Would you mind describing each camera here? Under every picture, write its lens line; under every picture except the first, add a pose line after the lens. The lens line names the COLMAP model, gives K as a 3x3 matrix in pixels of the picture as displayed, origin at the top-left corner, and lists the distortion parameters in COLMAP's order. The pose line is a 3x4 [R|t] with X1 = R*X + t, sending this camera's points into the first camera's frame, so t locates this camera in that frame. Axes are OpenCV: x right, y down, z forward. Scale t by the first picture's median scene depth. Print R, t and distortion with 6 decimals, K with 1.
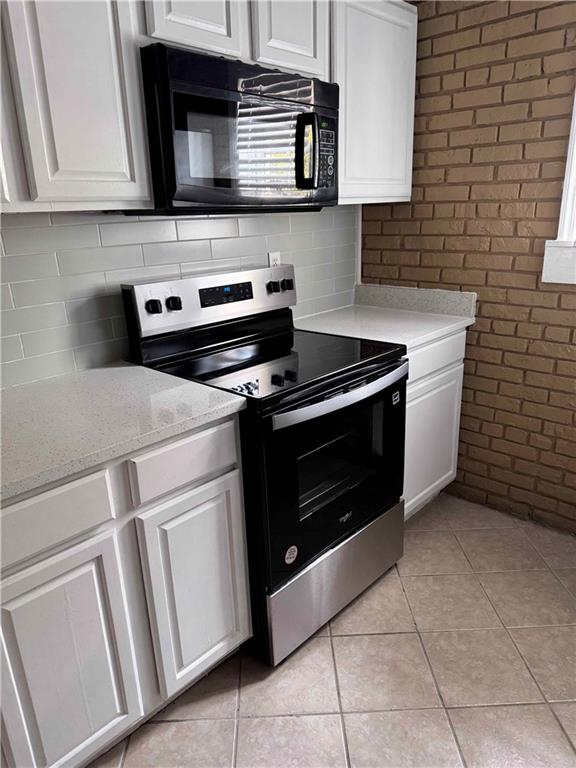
lens RADIAL K [[544.0, 0, 290.0], [0, 544.0, 388.3], [0, 0, 1]] dist [0.037404, -0.046212]
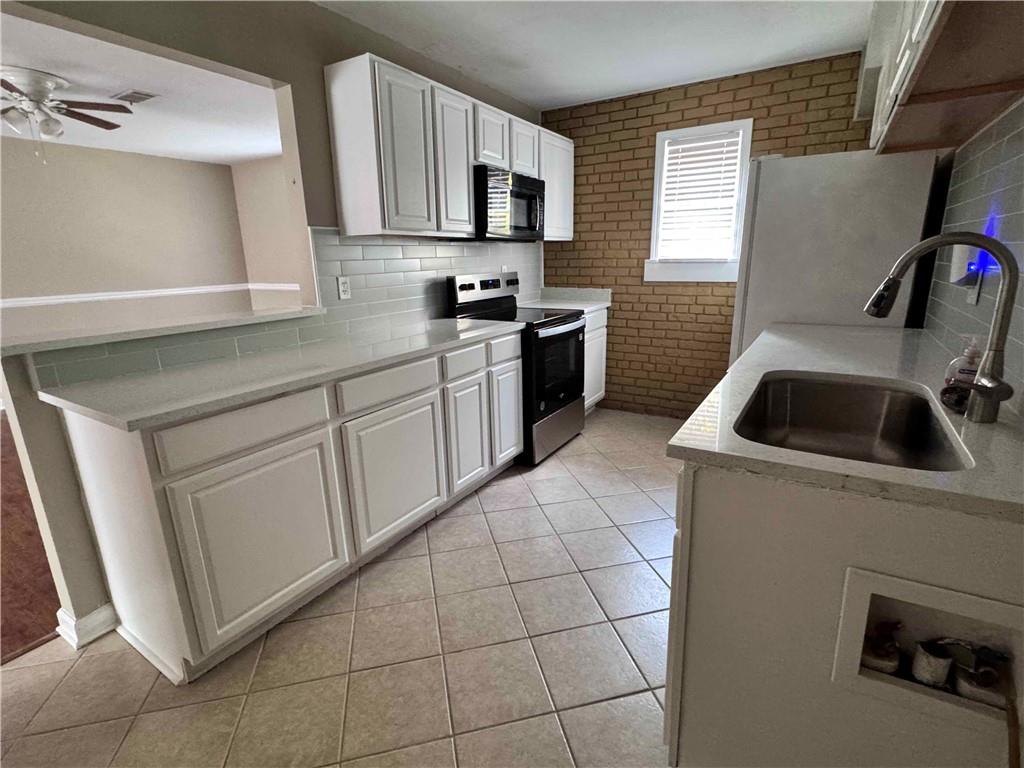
lens RADIAL K [[490.2, 0, 509.2], [0, 490.2, 381.1], [0, 0, 1]] dist [-0.003625, -0.001951]
pose [[0.981573, -0.038118, 0.187245, -0.347003], [0.051750, 0.996311, -0.068462, 0.252288], [-0.183945, 0.076890, 0.979925, -0.583926]]
